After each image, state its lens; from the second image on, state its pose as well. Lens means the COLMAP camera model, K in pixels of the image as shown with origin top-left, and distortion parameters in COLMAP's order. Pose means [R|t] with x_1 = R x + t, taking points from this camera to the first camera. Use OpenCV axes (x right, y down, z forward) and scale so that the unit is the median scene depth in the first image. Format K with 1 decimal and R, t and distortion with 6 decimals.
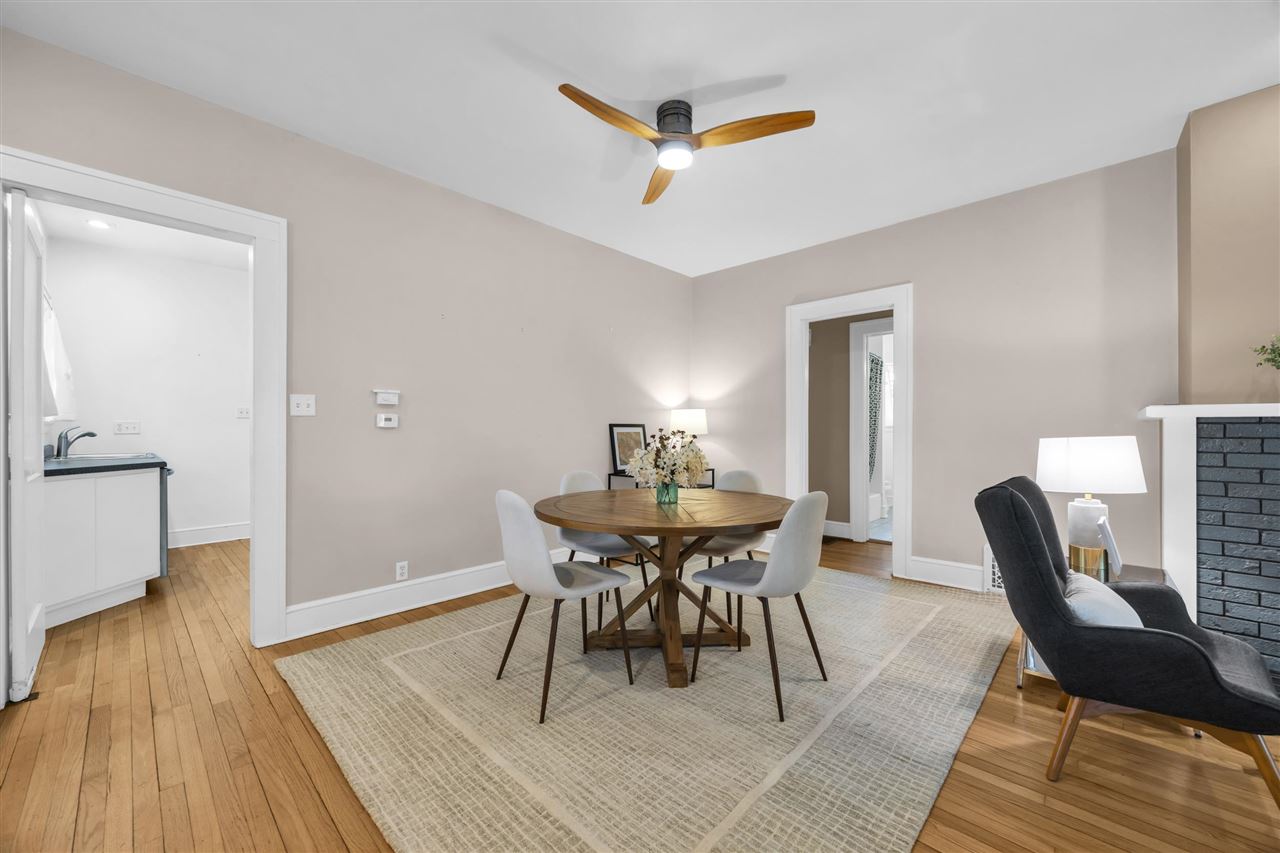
lens RADIAL K [[491.6, 0, 640.0], [0, 491.6, 426.5], [0, 0, 1]] dist [0.000027, -0.000102]
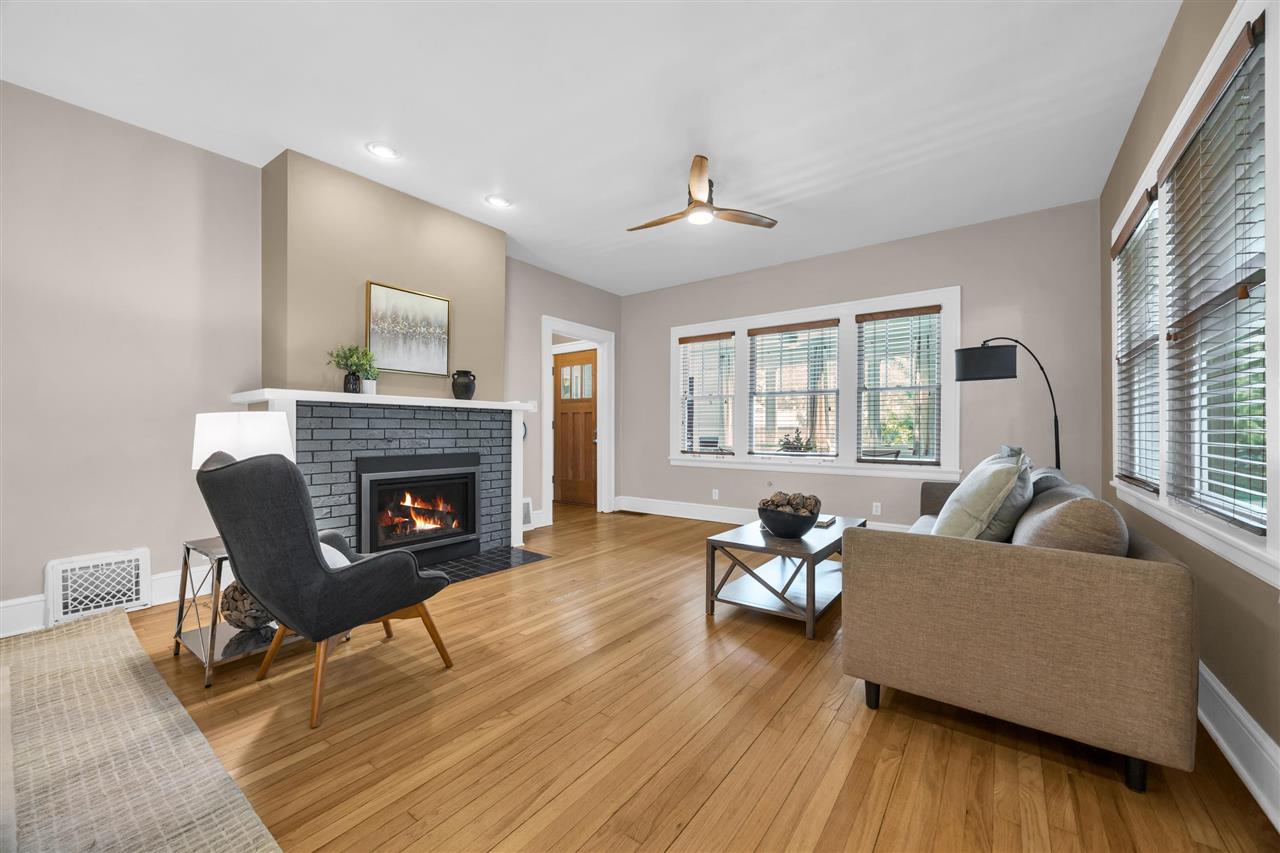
lens RADIAL K [[495.6, 0, 641.2], [0, 495.6, 435.2], [0, 0, 1]] dist [0.000284, 0.000040]
pose [[-0.113725, -0.018556, 0.993339, -0.207792], [-0.005269, 0.999823, 0.018073, 0.042799], [-0.993498, -0.003178, -0.113803, 0.291580]]
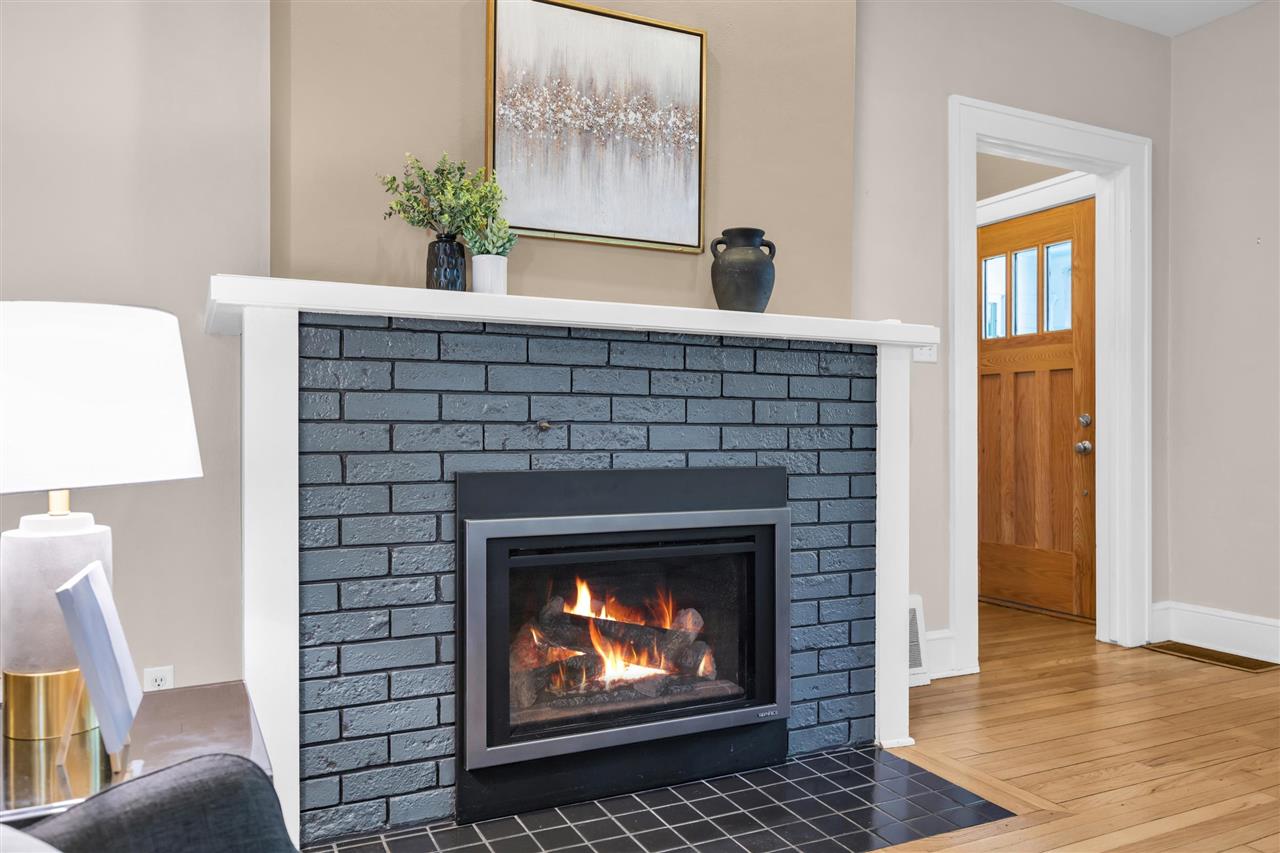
lens RADIAL K [[907.3, 0, 640.0], [0, 907.3, 426.5], [0, 0, 1]] dist [-0.003737, 0.001303]
pose [[0.349806, 0.001512, 0.936821, 0.487323], [0.000724, 0.999998, -0.001884, 0.090756], [-0.936822, 0.001338, 0.349804, 0.438019]]
